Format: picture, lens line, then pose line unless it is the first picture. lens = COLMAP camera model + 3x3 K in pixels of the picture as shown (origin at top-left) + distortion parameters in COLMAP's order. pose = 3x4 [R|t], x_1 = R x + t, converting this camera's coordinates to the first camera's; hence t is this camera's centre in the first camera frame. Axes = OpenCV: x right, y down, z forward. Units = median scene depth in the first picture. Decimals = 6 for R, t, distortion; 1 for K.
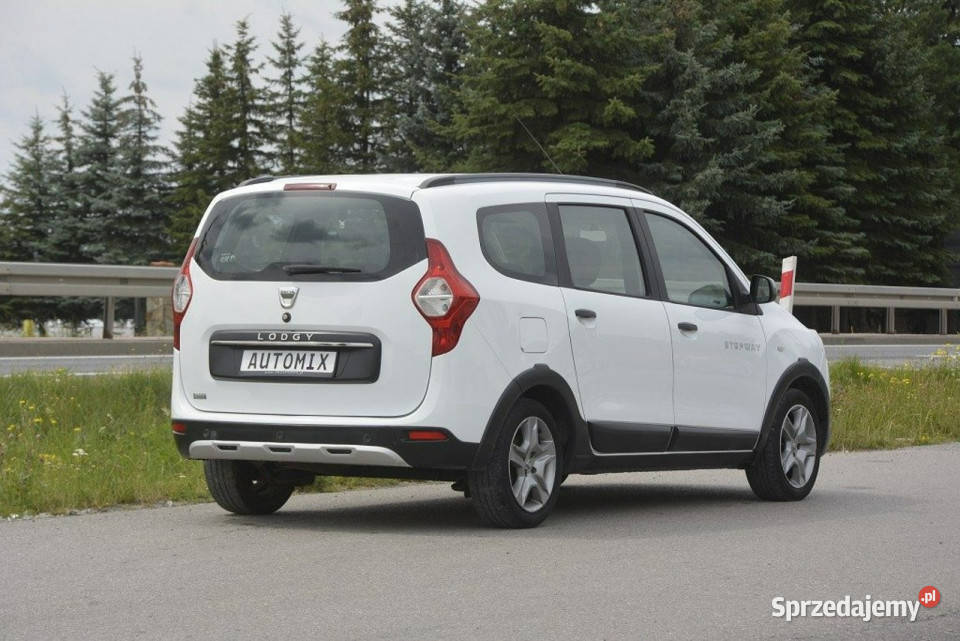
lens RADIAL K [[3290.6, 0, 480.0], [0, 3290.6, 320.5], [0, 0, 1]] dist [1.198100, 2.759809]
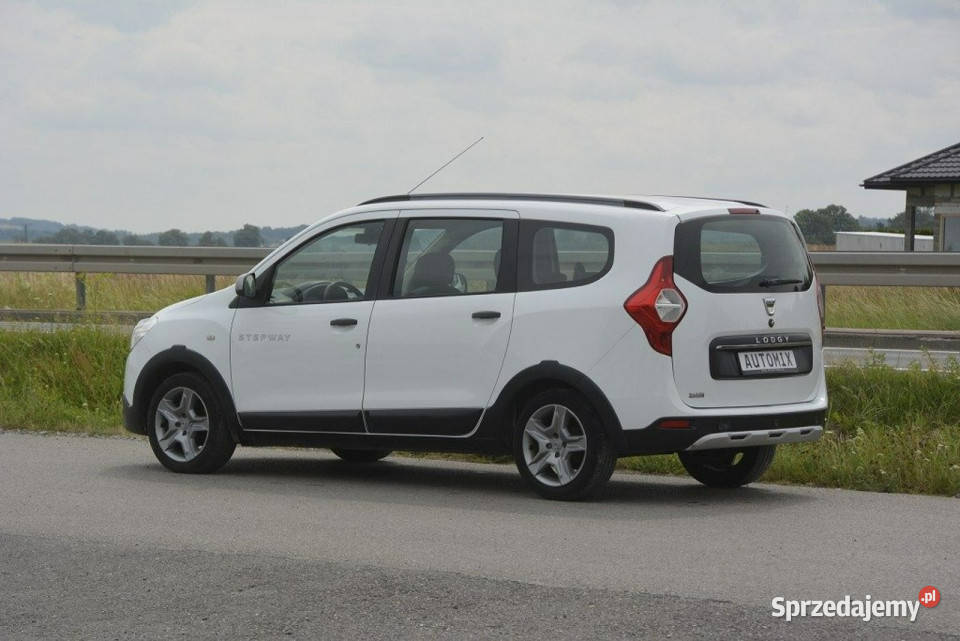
lens RADIAL K [[3290.6, 0, 480.0], [0, 3290.6, 320.5], [0, 0, 1]] dist [1.198100, 2.759809]
pose [[0.156190, -0.036545, 0.987051, -0.185085], [0.006960, 0.999331, 0.035898, -0.006709], [-0.987702, 0.001263, 0.156340, 0.136479]]
